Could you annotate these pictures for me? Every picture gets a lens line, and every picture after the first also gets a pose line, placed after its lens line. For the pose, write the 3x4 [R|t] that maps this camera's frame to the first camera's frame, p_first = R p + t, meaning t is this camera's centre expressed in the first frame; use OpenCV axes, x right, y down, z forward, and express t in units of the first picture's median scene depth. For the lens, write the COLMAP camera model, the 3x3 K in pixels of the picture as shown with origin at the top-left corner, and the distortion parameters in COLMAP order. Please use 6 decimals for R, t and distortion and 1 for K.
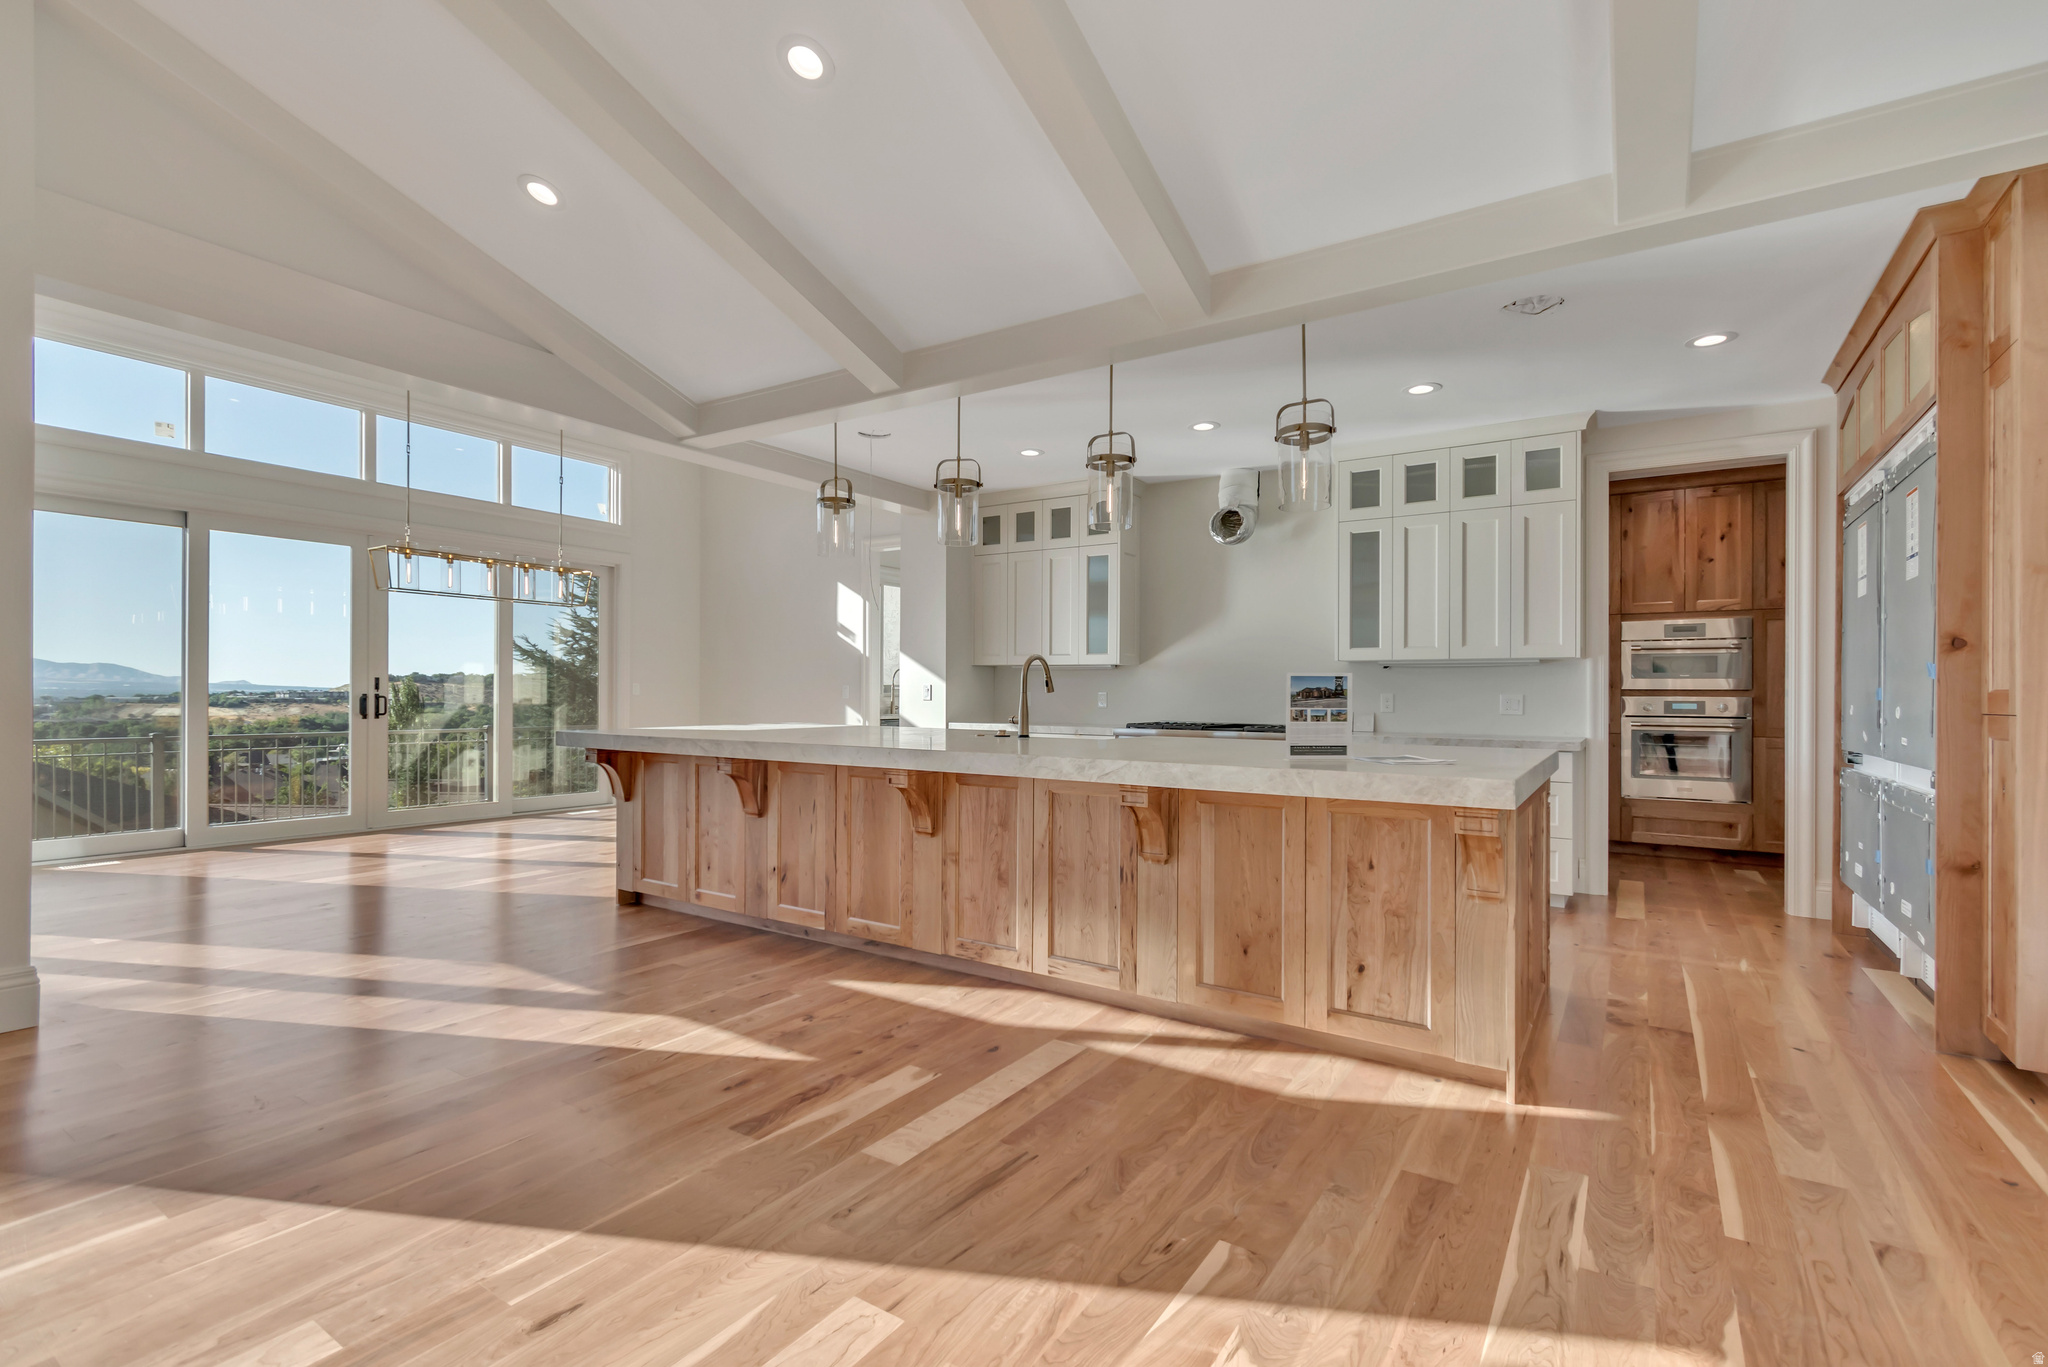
lens RADIAL K [[933.4, 0, 1023.1], [0, 933.4, 695.1], [0, 0, 1]] dist [0.006467, -0.003156]
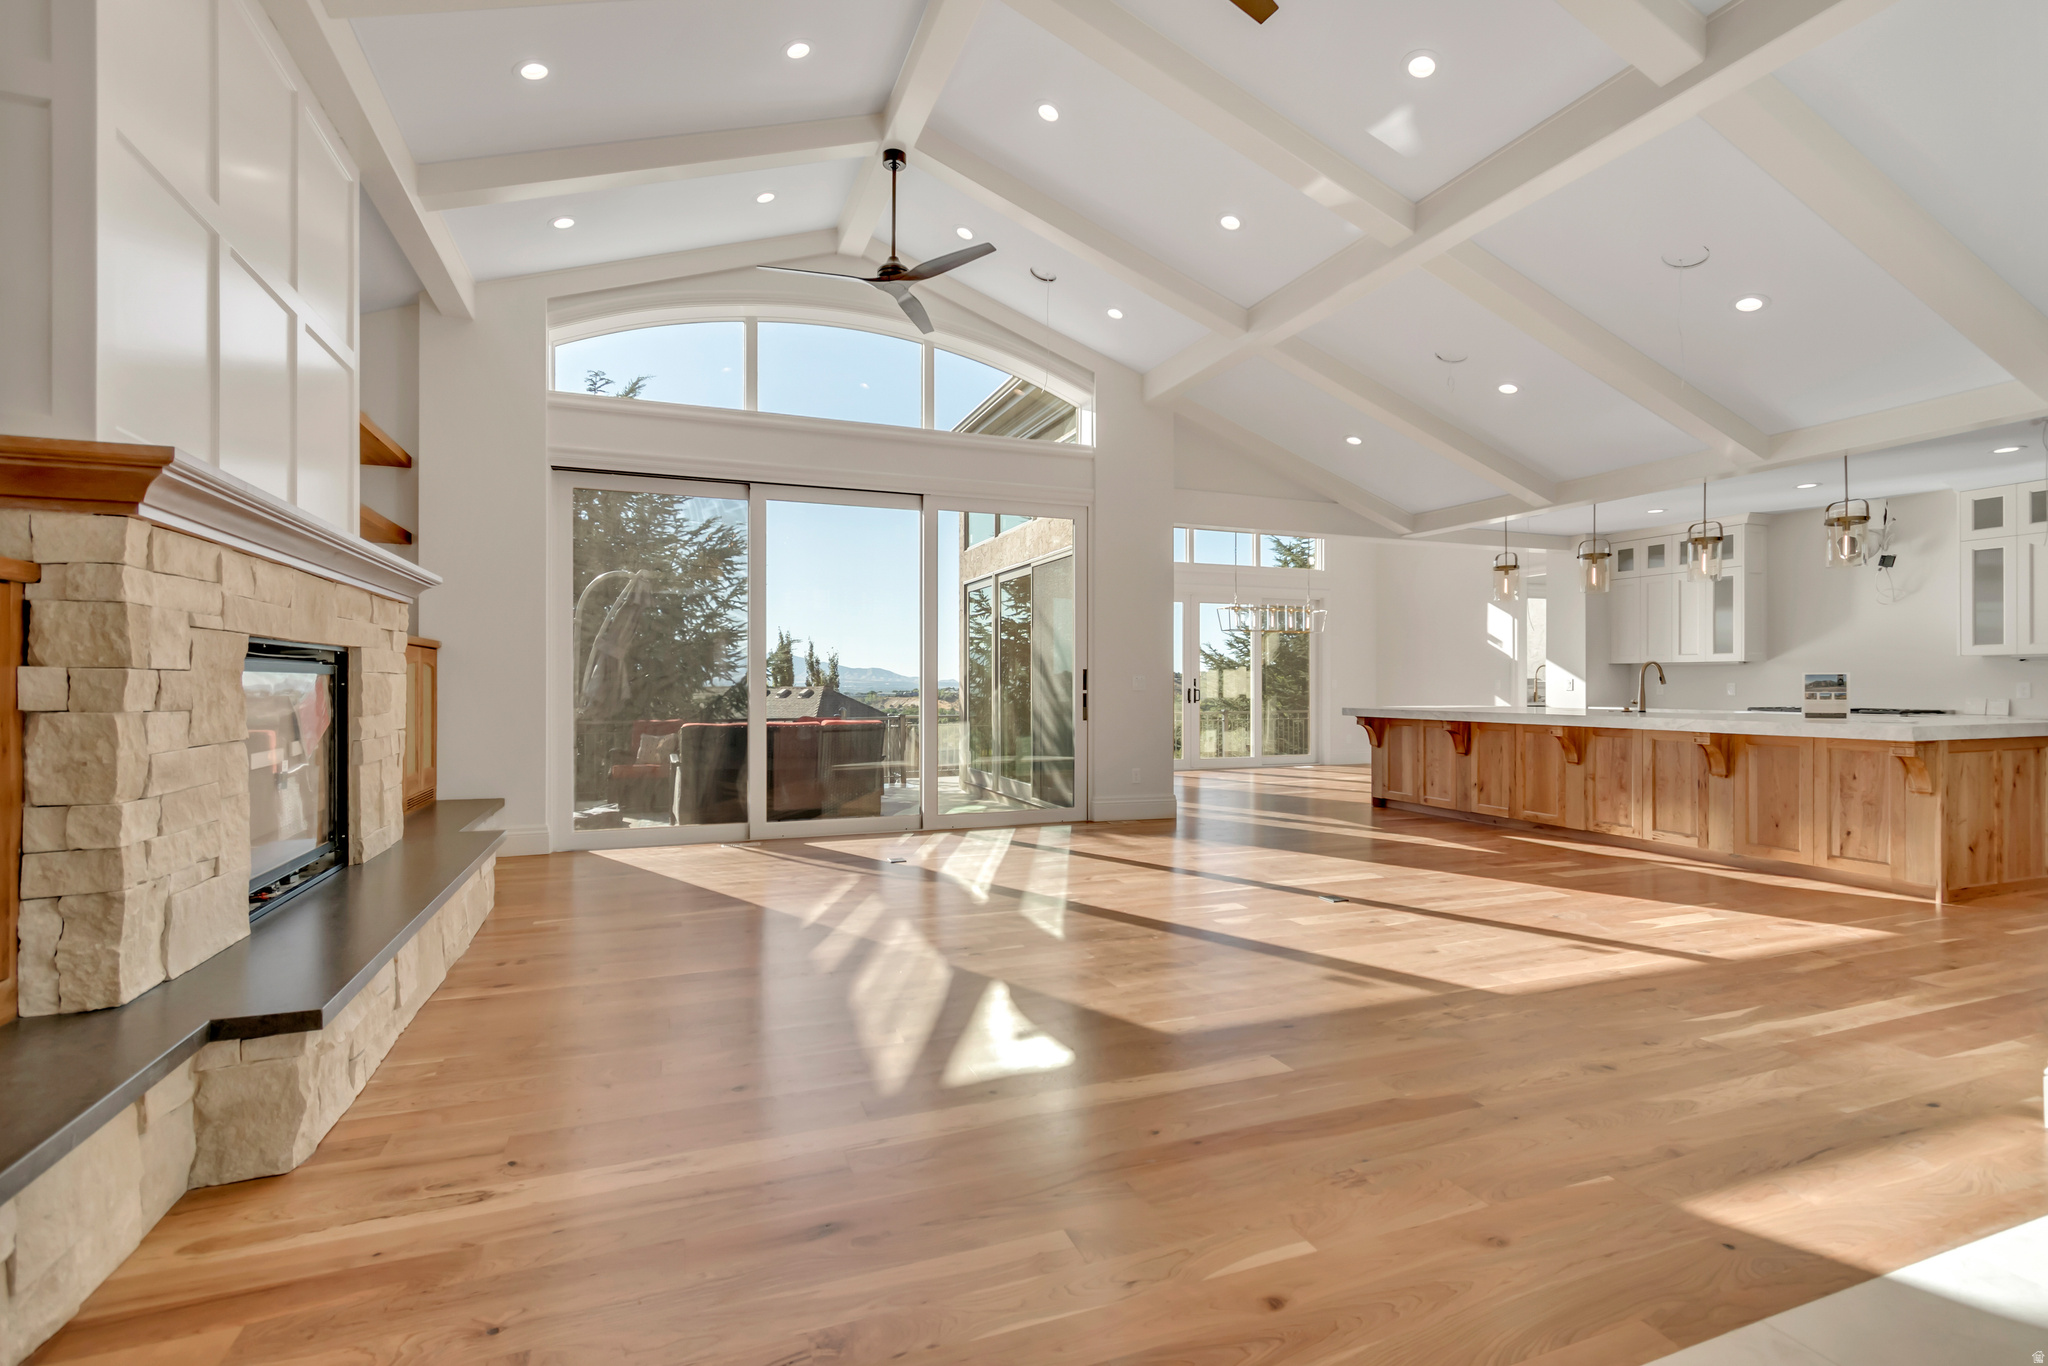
lens RADIAL K [[933.4, 0, 1021.6], [0, 933.4, 687.7], [0, 0, 1]] dist [0.006467, -0.003156]
pose [[0.810735, -0.007728, -0.585362, 0.069579], [0.007700, 0.999967, -0.002536, -0.001489], [0.585363, -0.002451, 0.810768, -0.838157]]
